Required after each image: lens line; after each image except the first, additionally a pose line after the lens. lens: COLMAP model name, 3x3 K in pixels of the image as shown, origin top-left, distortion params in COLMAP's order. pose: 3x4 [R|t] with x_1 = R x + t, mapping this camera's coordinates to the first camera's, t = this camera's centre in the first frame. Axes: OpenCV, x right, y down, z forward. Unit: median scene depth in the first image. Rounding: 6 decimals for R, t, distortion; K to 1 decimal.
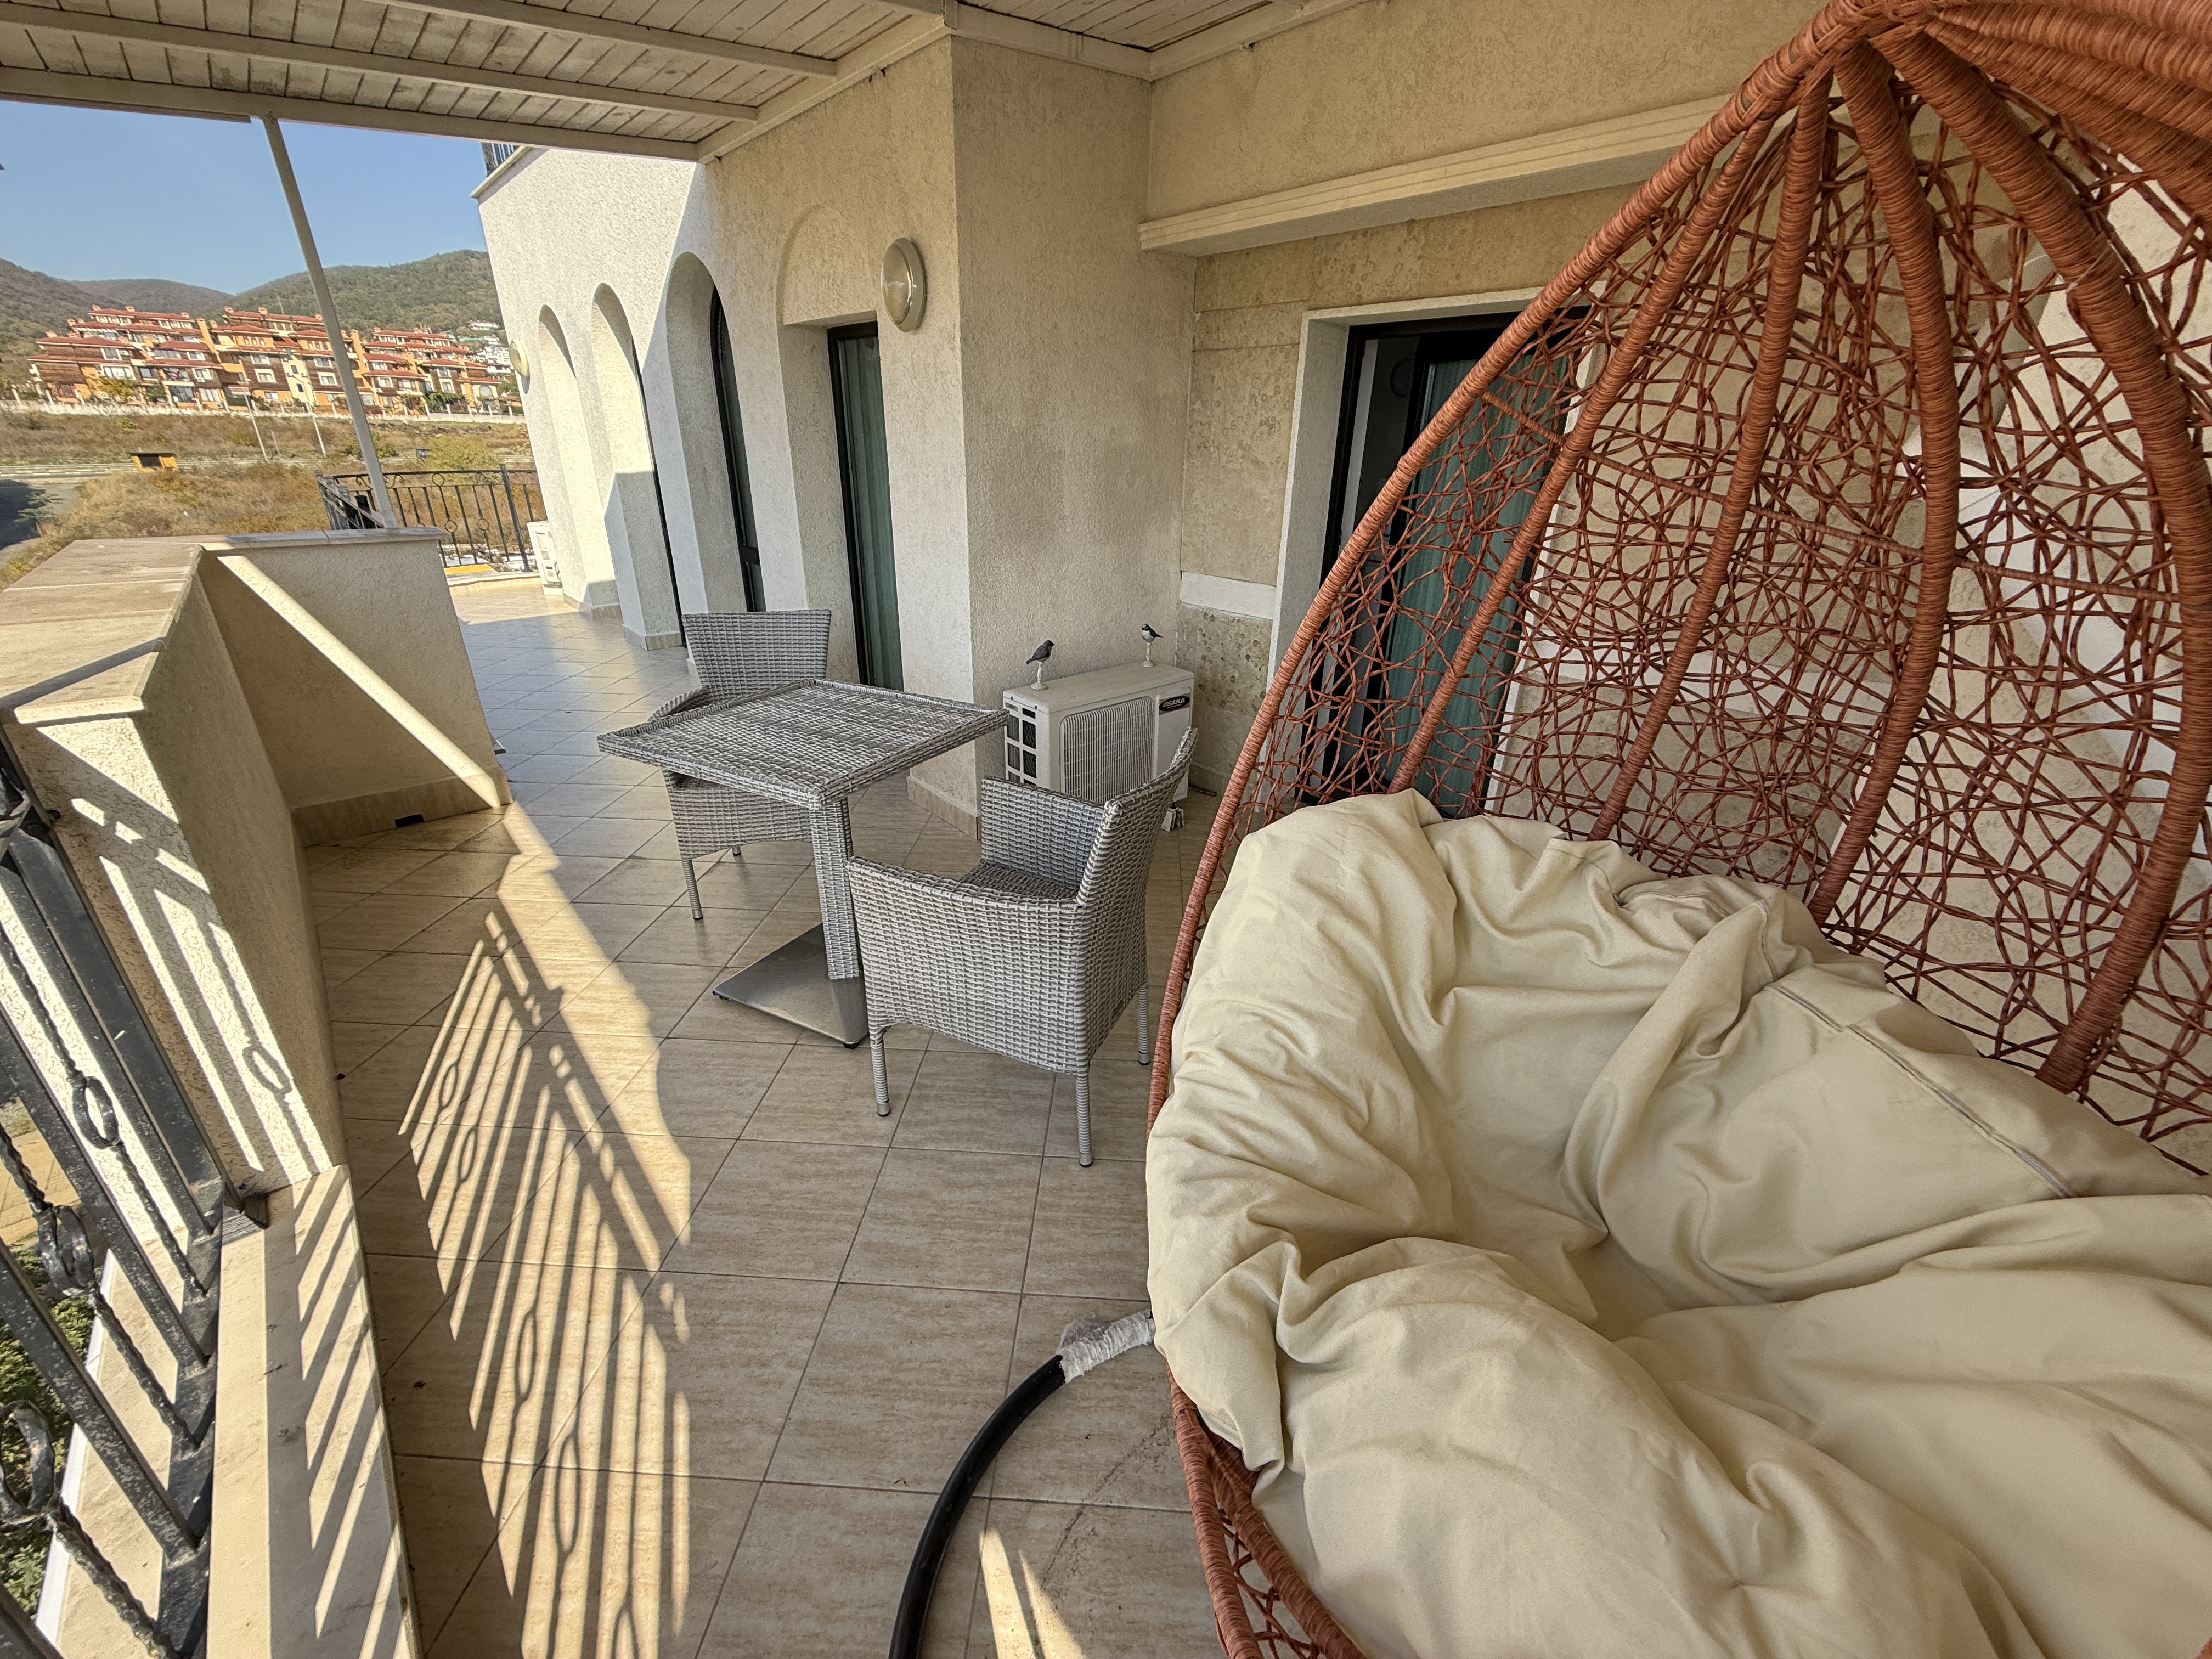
lens RADIAL K [[875.0, 0, 1102.3], [0, 875.0, 827.6], [0, 0, 1]] dist [0.000486, -0.000606]
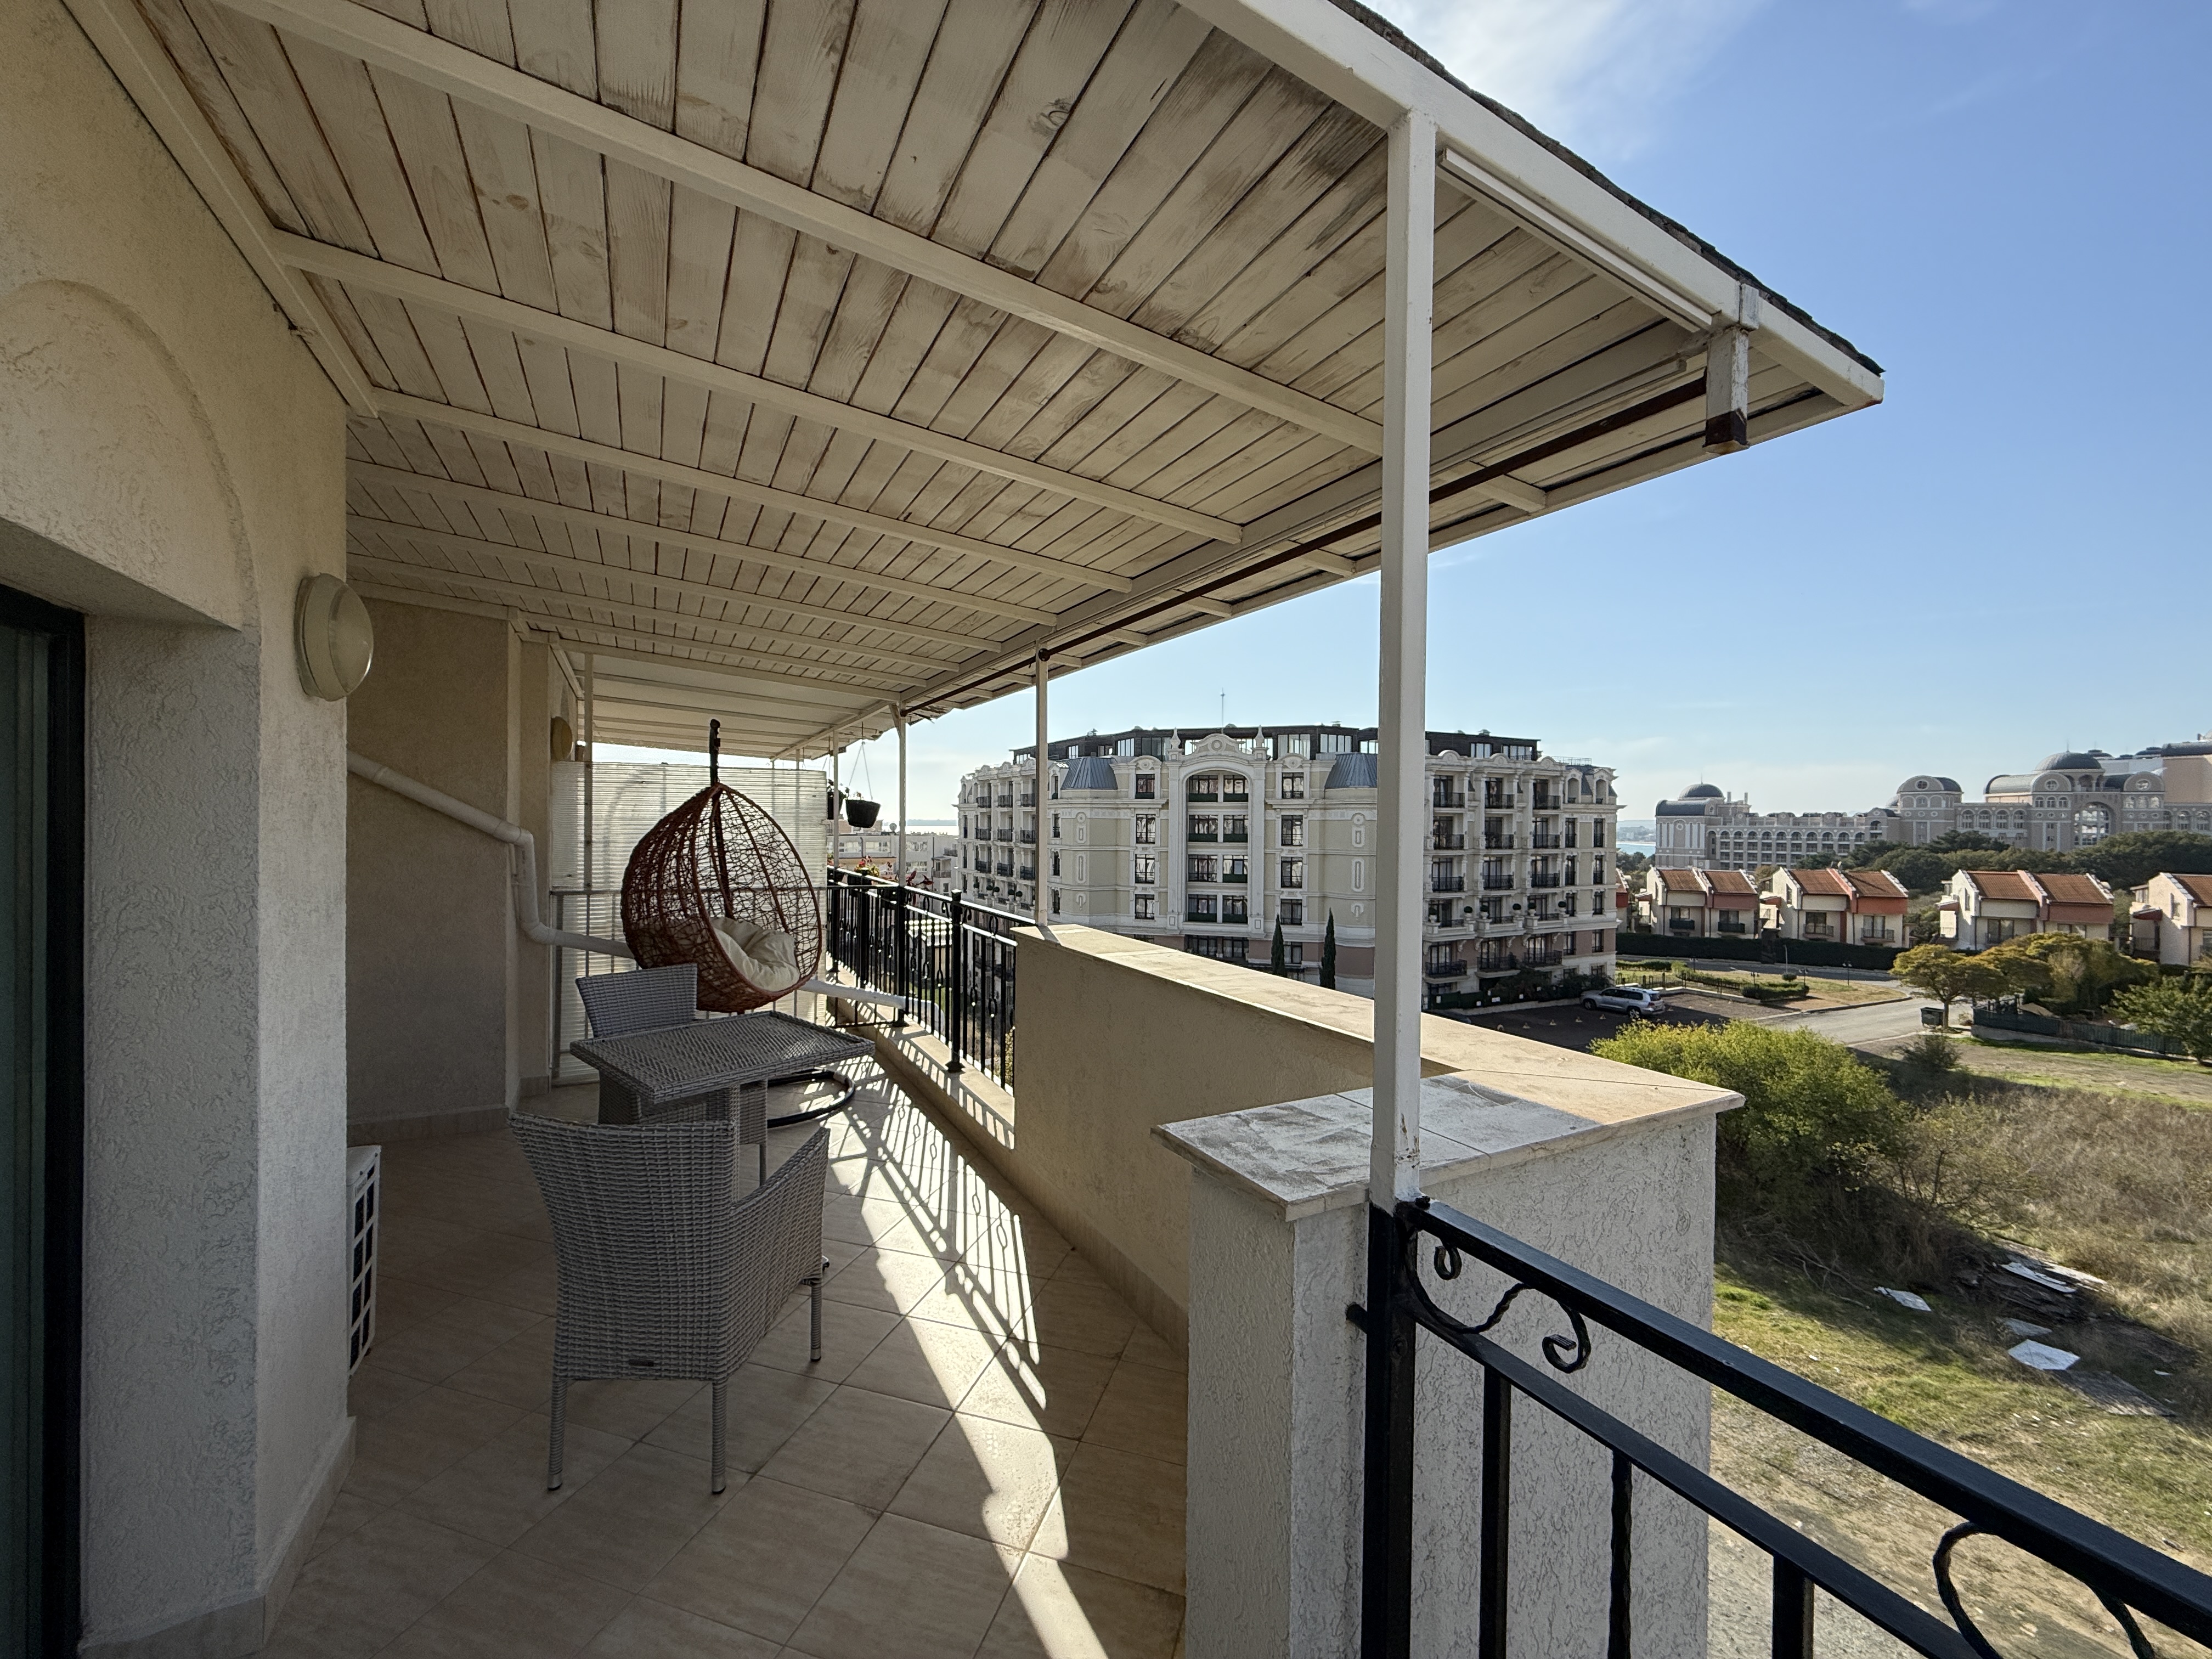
lens RADIAL K [[875.0, 0, 1102.3], [0, 875.0, 827.6], [0, 0, 1]] dist [0.000486, -0.000606]
pose [[-0.969044, -0.033870, 0.244554, -0.885145], [0.069502, 0.913062, 0.401855, -0.674228], [-0.236904, 0.406412, -0.882443, 1.410980]]
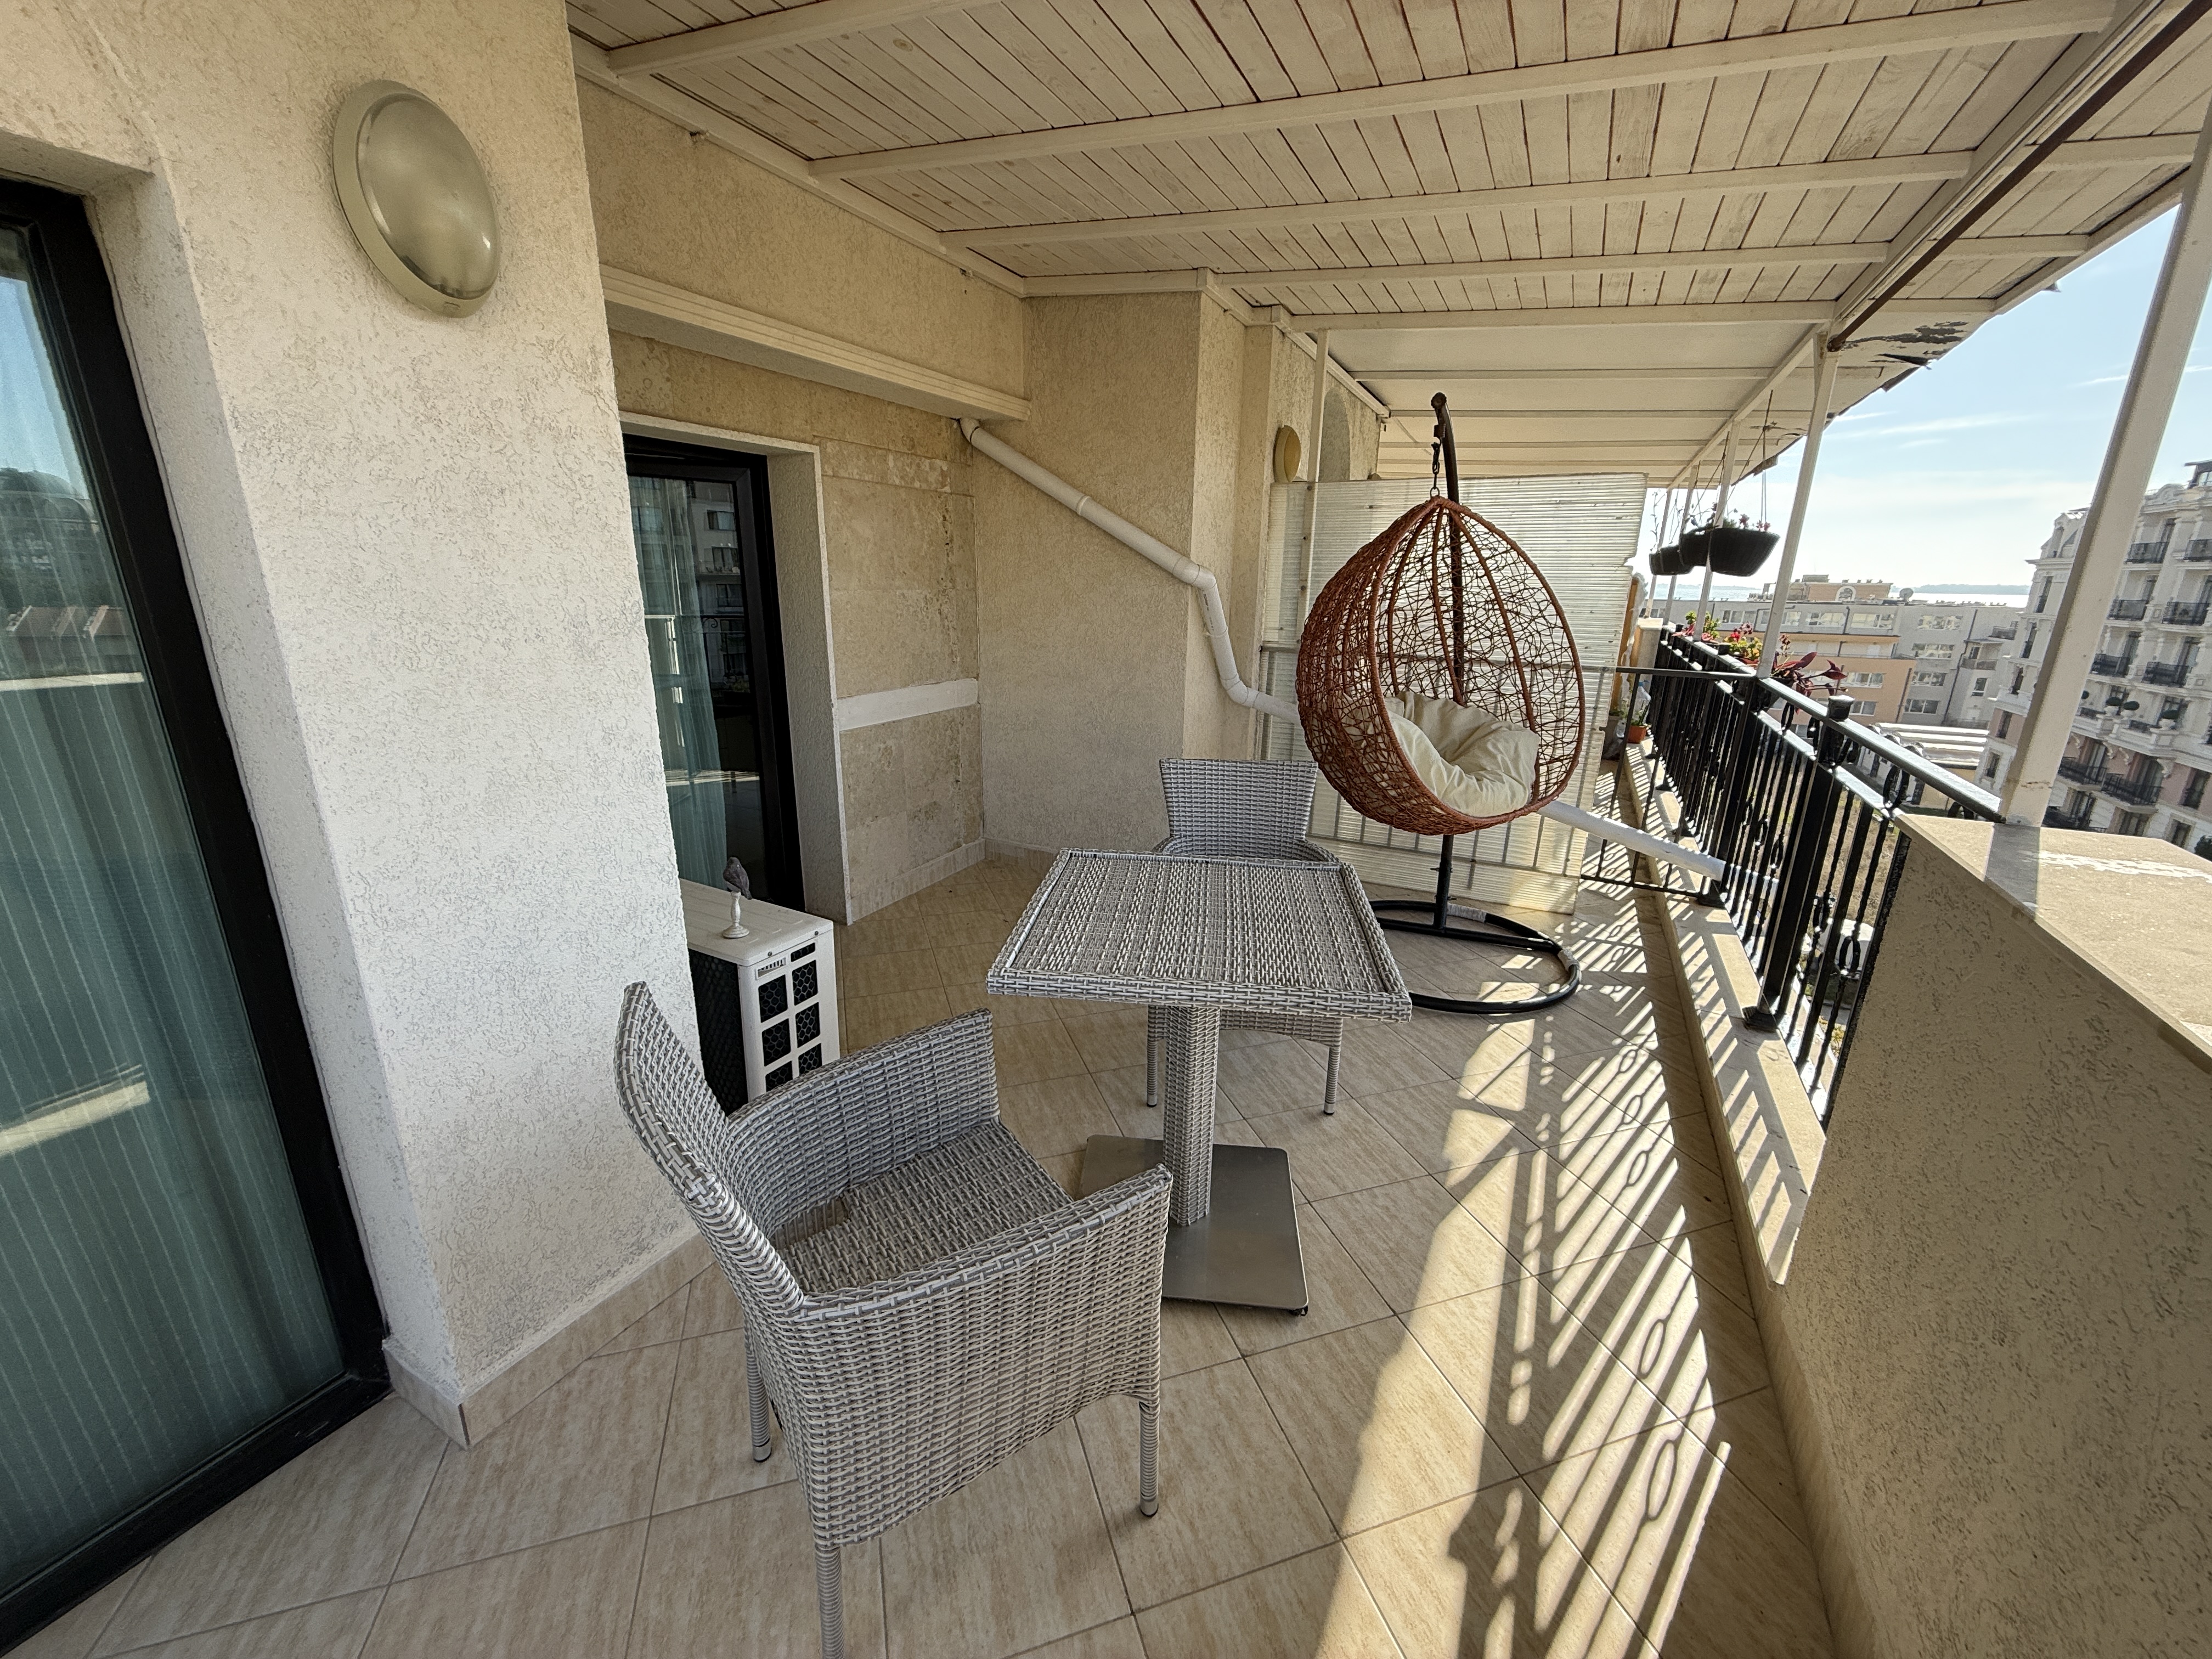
lens RADIAL K [[875.0, 0, 1102.3], [0, 875.0, 827.6], [0, 0, 1]] dist [0.000486, -0.000606]
pose [[-0.350910, -0.284802, 0.892048, -0.740863], [0.359566, 0.838617, 0.409187, -0.405655], [-0.864624, 0.464338, -0.191874, 0.890784]]
